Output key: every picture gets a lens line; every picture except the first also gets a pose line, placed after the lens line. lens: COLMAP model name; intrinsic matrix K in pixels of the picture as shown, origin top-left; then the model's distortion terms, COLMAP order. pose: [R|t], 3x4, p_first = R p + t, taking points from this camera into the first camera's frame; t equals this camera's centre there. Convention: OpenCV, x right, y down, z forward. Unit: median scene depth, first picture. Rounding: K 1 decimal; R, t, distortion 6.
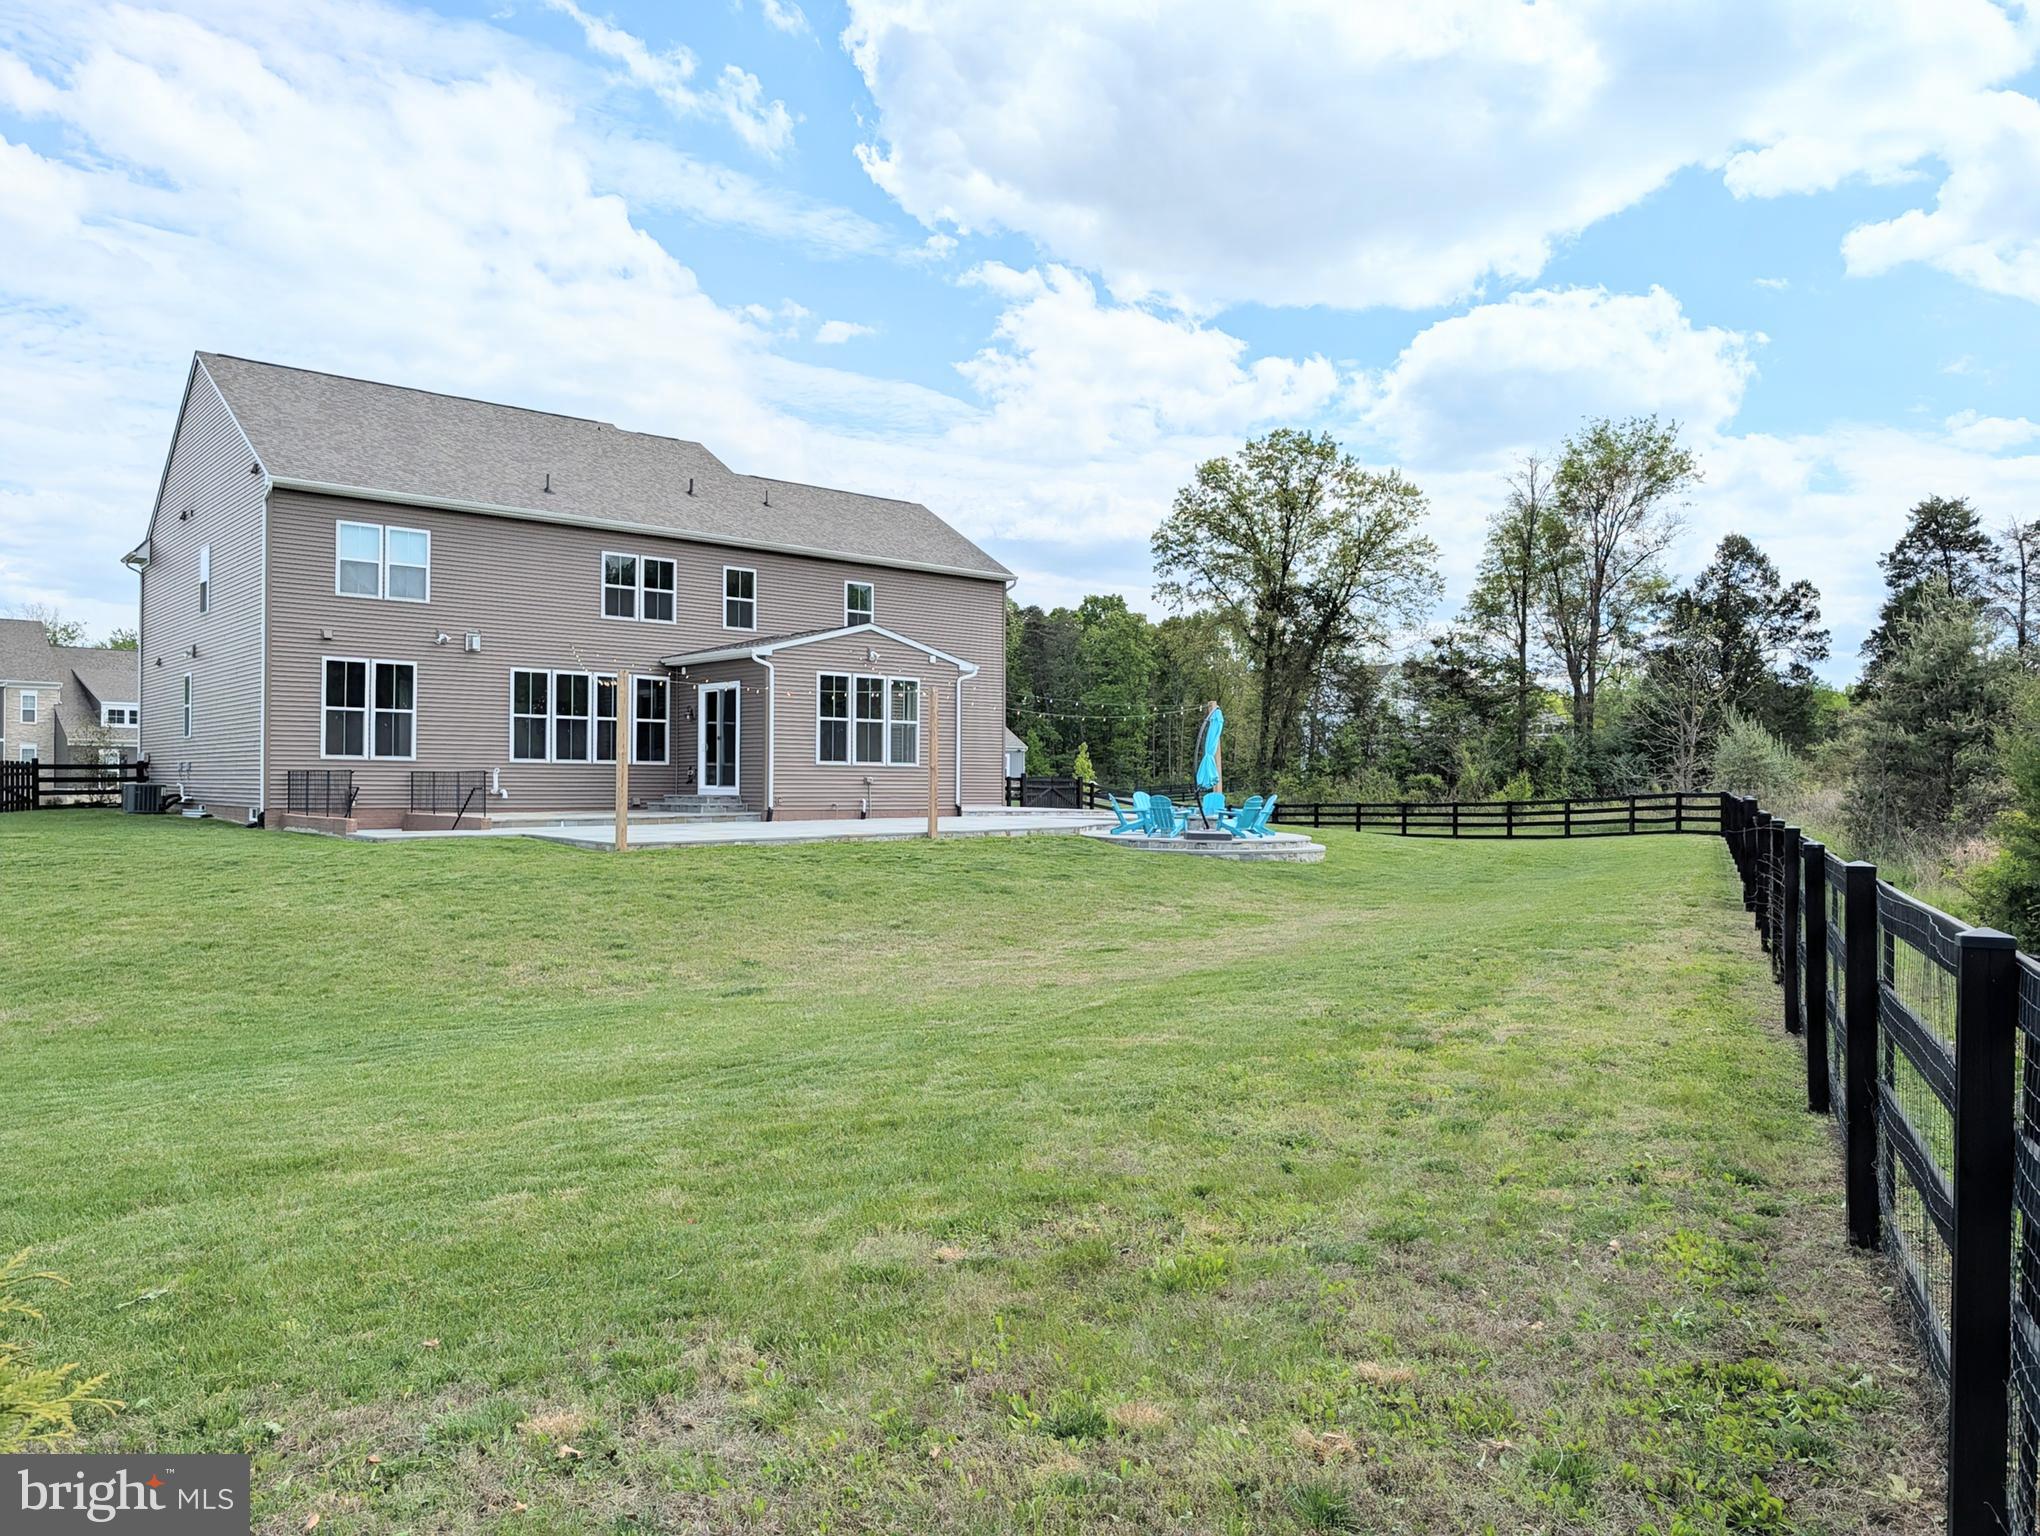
lens RADIAL K [[1427.7, 0, 1020.0], [0, 1427.7, 768.0], [0, 0, 1]] dist [0.010369, -0.006361]
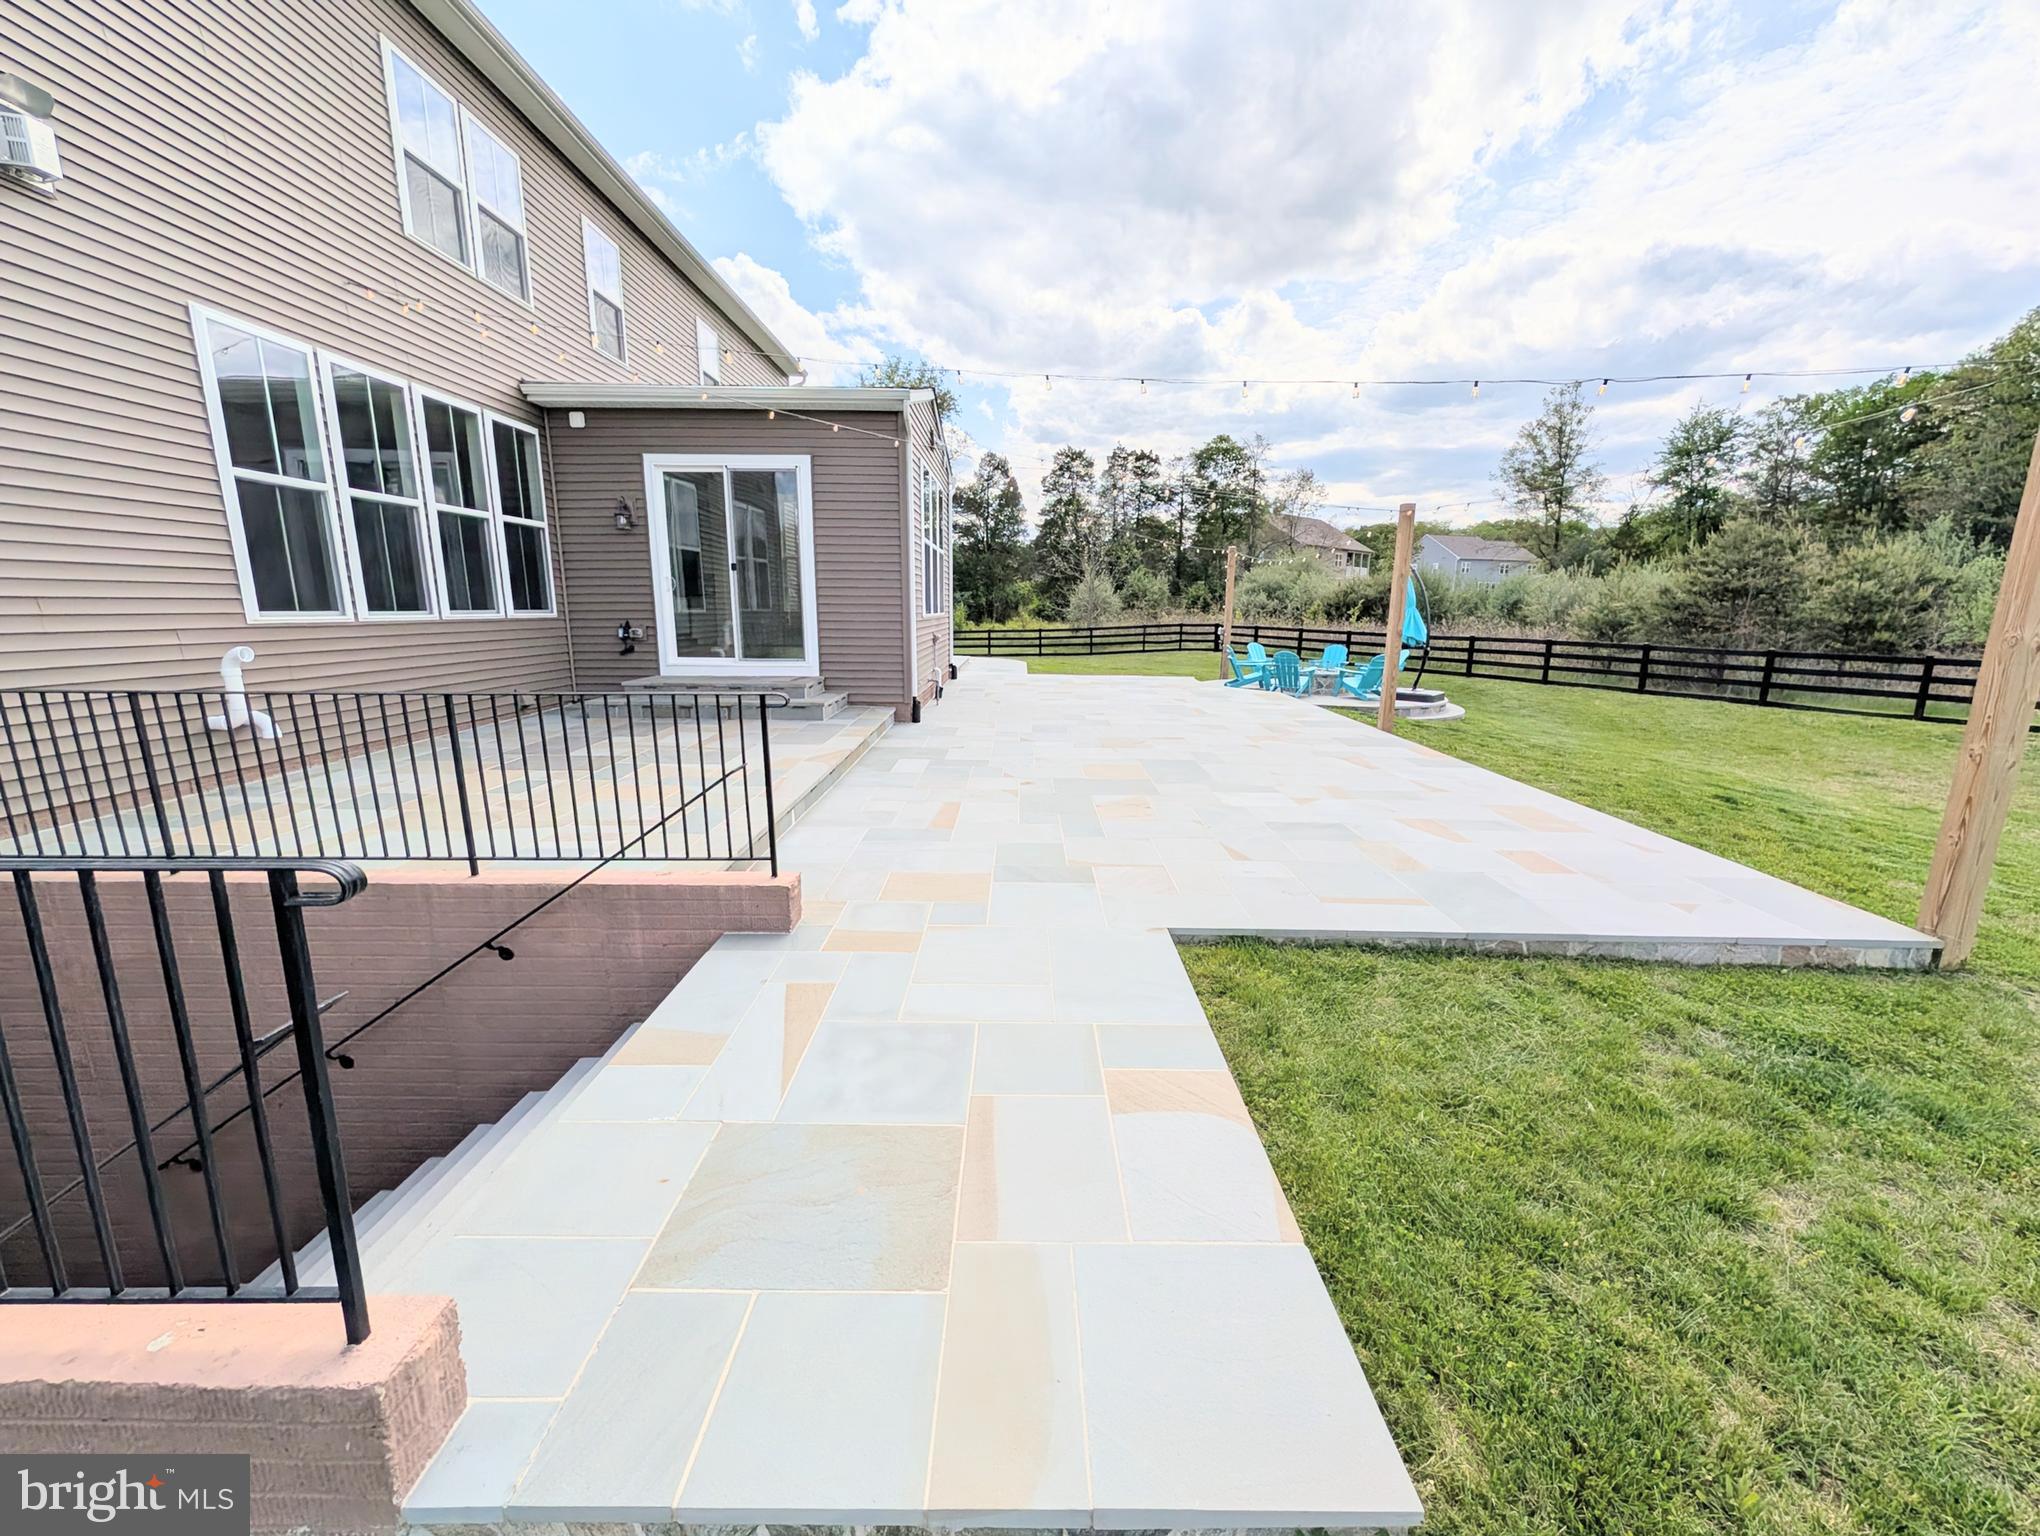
lens RADIAL K [[782.0, 0, 1020.0], [0, 782.0, 768.0], [0, 0, 1]] dist [-0.000554, -0.000008]
pose [[0.633284, -0.161158, 0.756954, -0.194434], [-0.009119, 0.976457, 0.215520, -0.006112], [-0.773866, -0.143388, 0.616905, 0.380288]]
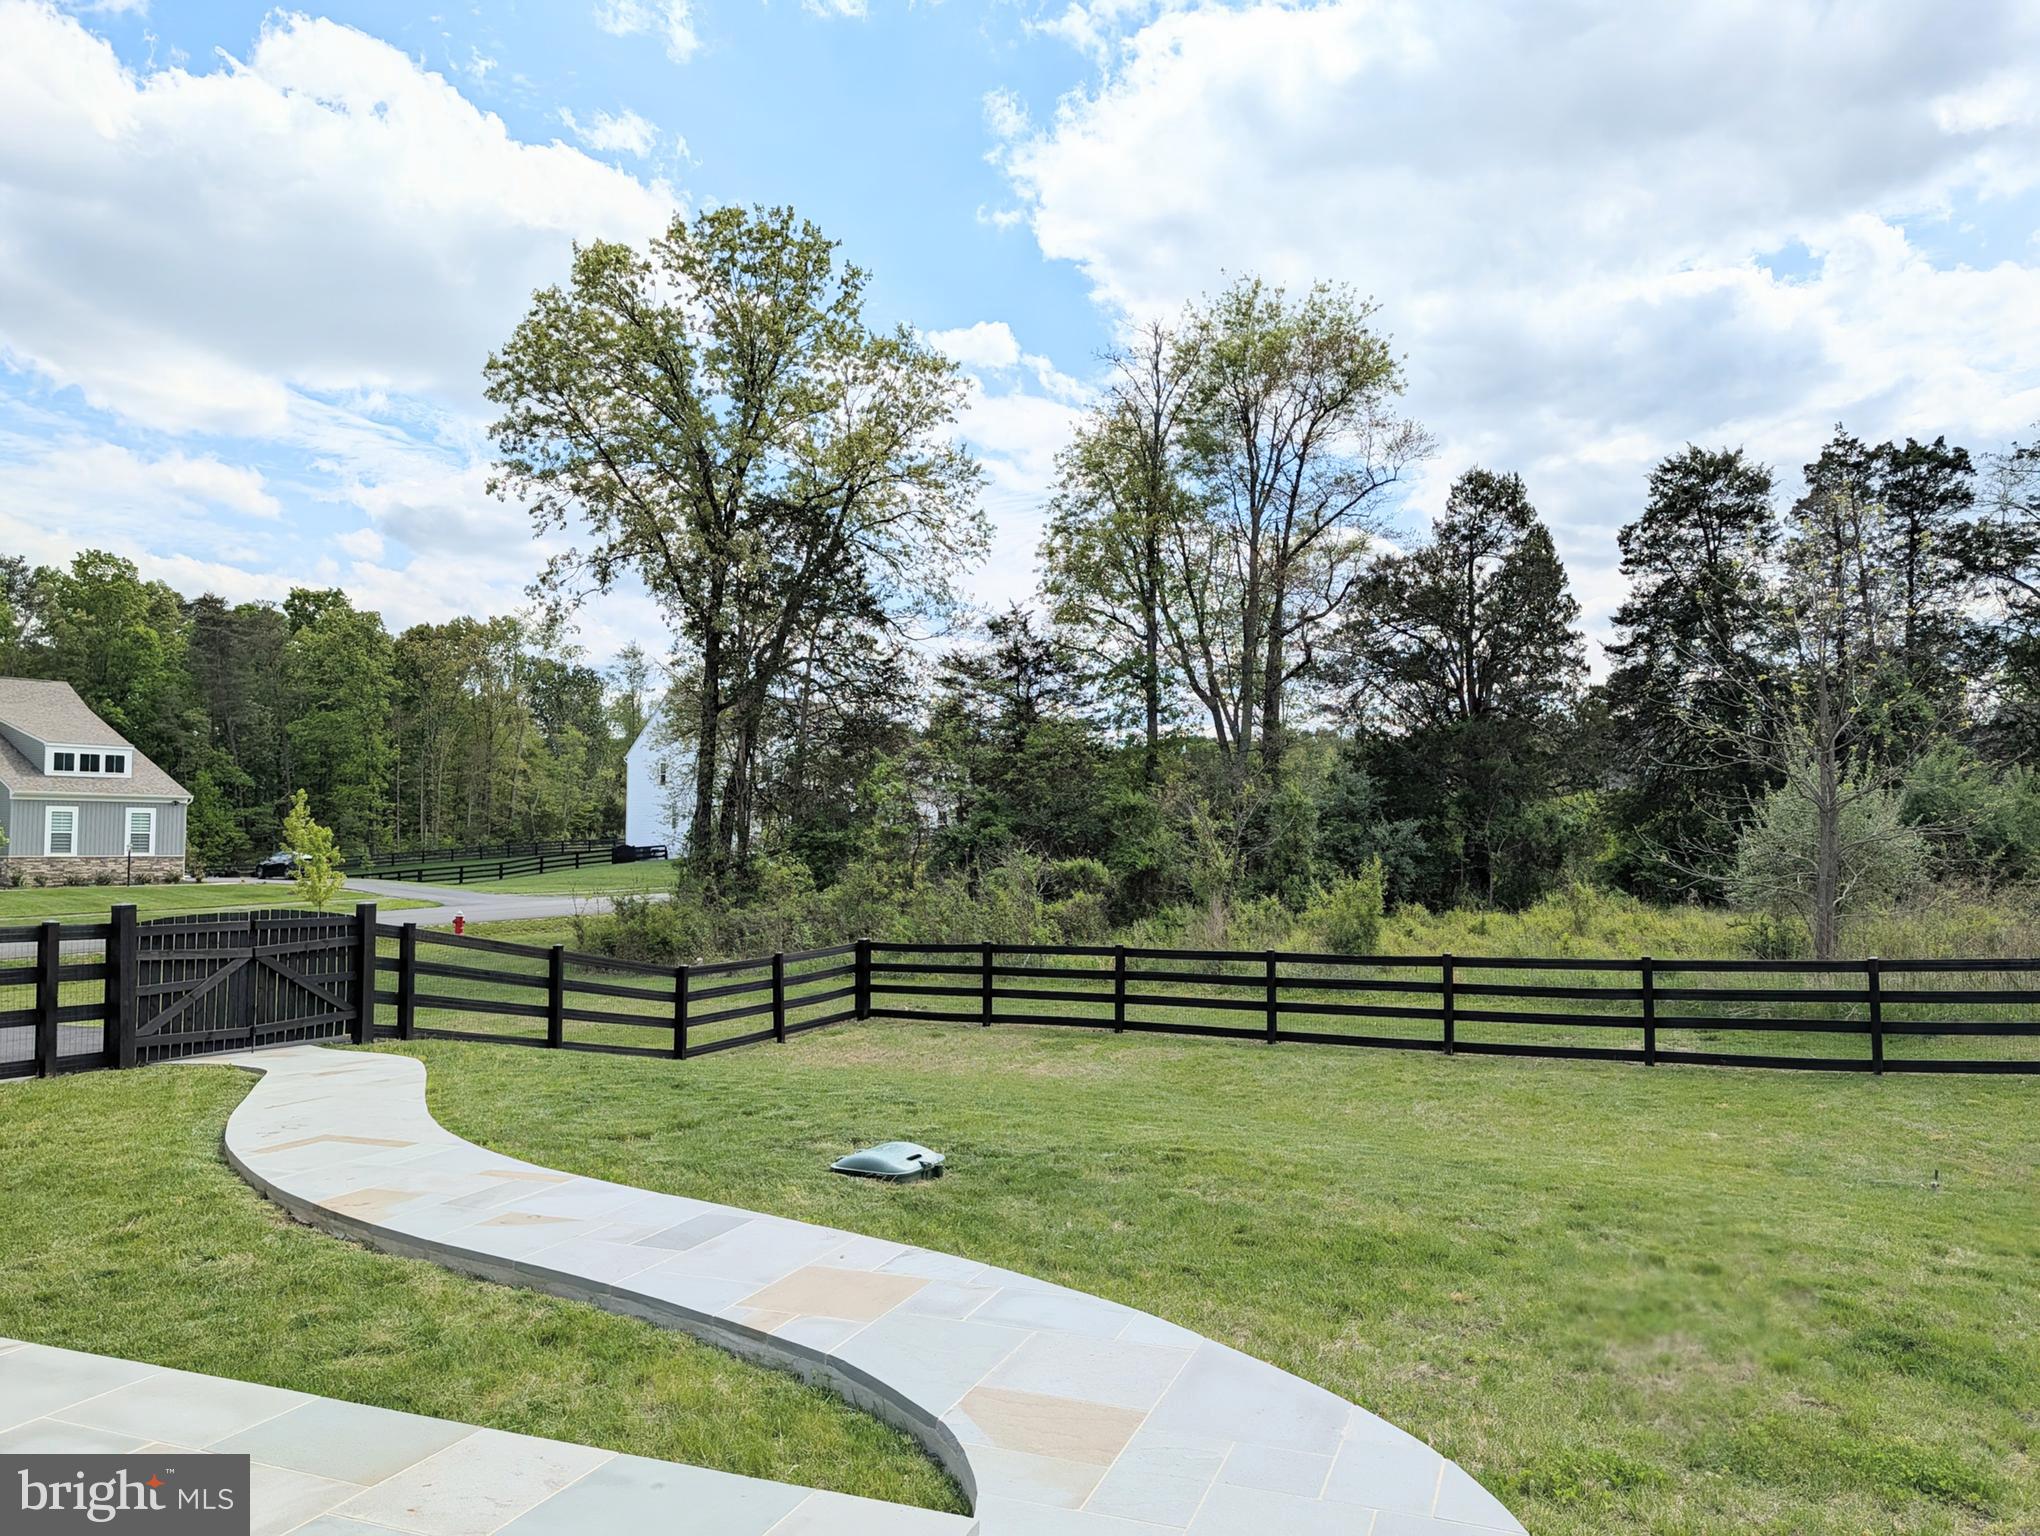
lens RADIAL K [[1427.7, 0, 1020.0], [0, 1427.7, 768.0], [0, 0, 1]] dist [0.010369, -0.006361]
pose [[0.866544, 0.020282, 0.498688, 0.013218], [-0.001933, 0.999303, -0.037284, -0.008538], [-0.499097, 0.031344, 0.865979, 0.551720]]
